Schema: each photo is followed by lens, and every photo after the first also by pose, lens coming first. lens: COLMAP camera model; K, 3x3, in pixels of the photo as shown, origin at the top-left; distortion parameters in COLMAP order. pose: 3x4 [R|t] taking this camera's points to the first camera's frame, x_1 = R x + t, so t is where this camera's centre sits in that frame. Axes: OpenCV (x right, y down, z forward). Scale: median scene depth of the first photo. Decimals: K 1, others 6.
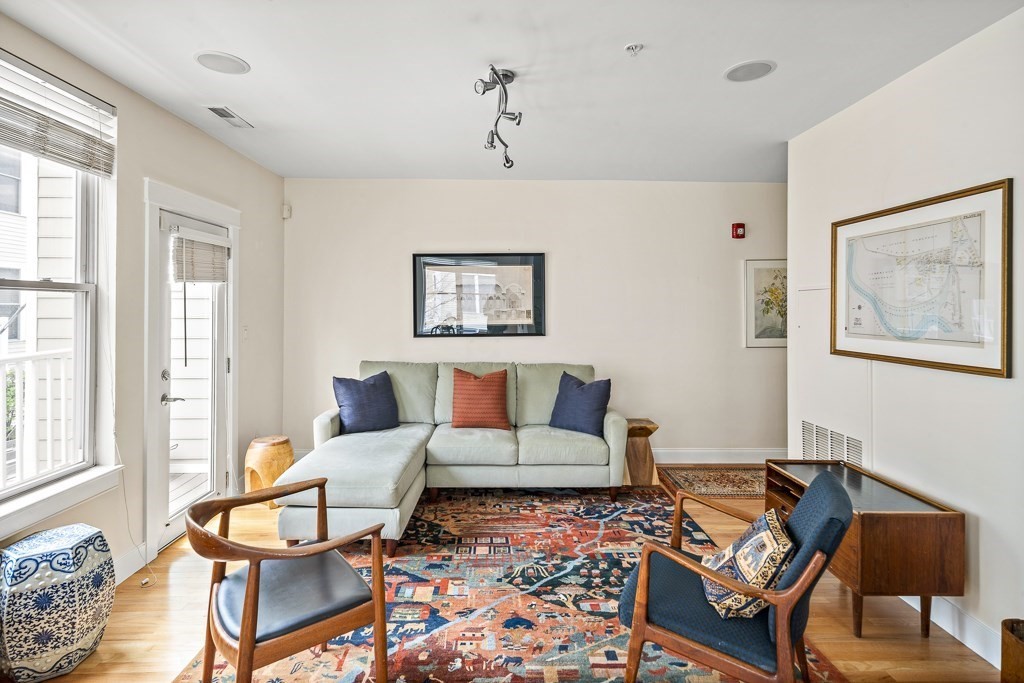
lens RADIAL K [[509.5, 0, 521.0], [0, 509.5, 309.5], [0, 0, 1]] dist [0.005099, -0.002627]
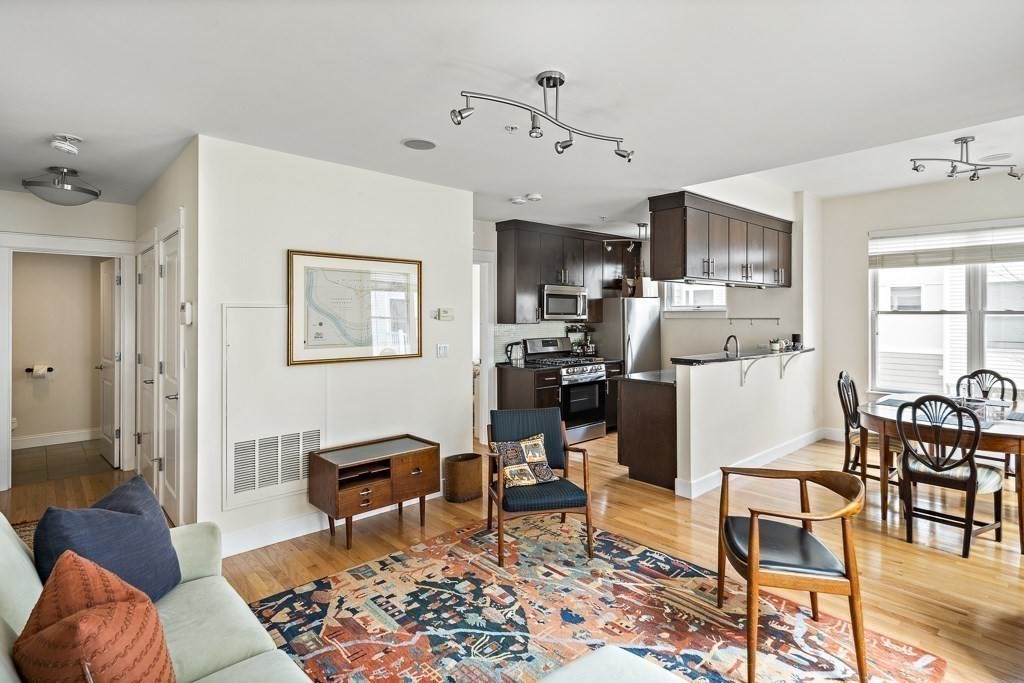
lens RADIAL K [[509.5, 0, 512.9], [0, 509.5, 311.1], [0, 0, 1]] dist [0.005099, -0.002627]
pose [[-0.641508, 0.002238, 0.767113, -0.576947], [-0.000587, 0.999994, -0.003408, -0.030262], [-0.767116, -0.002636, -0.641502, 1.351088]]
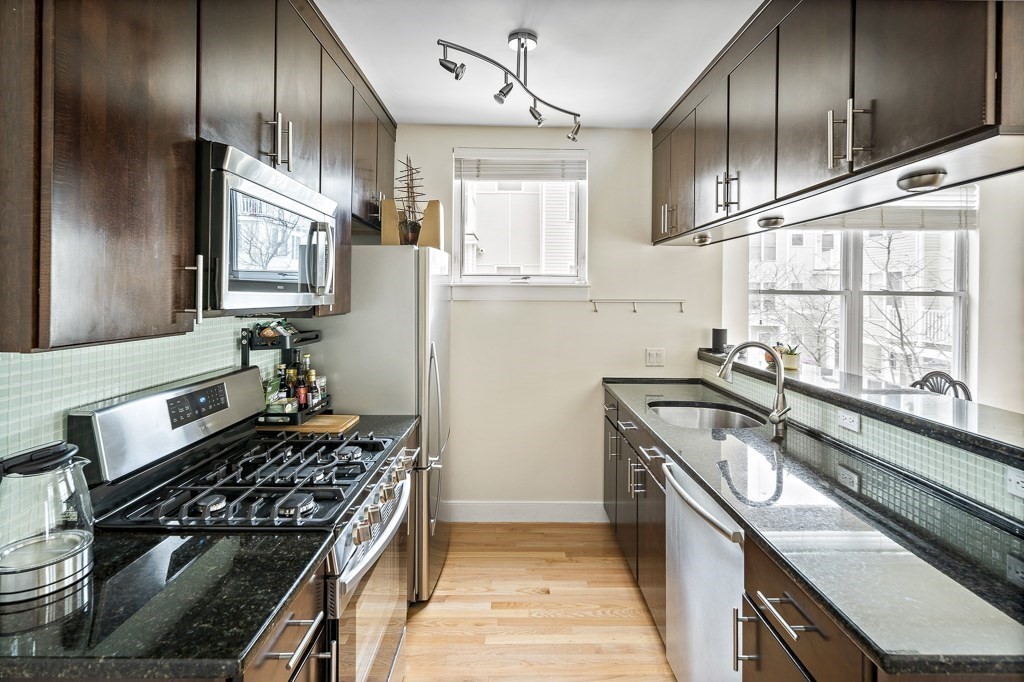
lens RADIAL K [[509.5, 0, 509.4], [0, 509.5, 293.2], [0, 0, 1]] dist [0.005099, -0.002627]
pose [[-0.999720, -0.012453, 0.020106, 0.642237], [-0.012412, 0.999921, 0.002172, -0.023692], [-0.020132, 0.001922, -0.999795, 0.380957]]
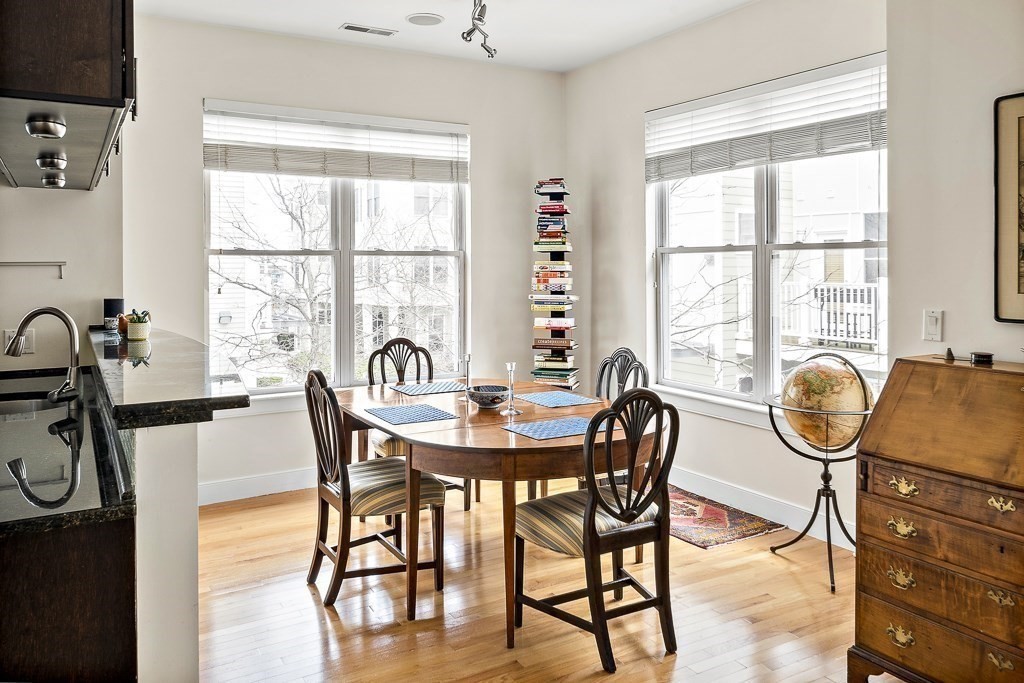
lens RADIAL K [[781.3, 0, 522.5], [0, 781.3, 268.0], [0, 0, 1]] dist [0.008106, -0.011795]
pose [[-0.875631, 0.004226, -0.482962, 0.246480], [0.002646, 0.999989, 0.003953, -0.004717], [0.482974, 0.002183, -0.875632, 0.727735]]
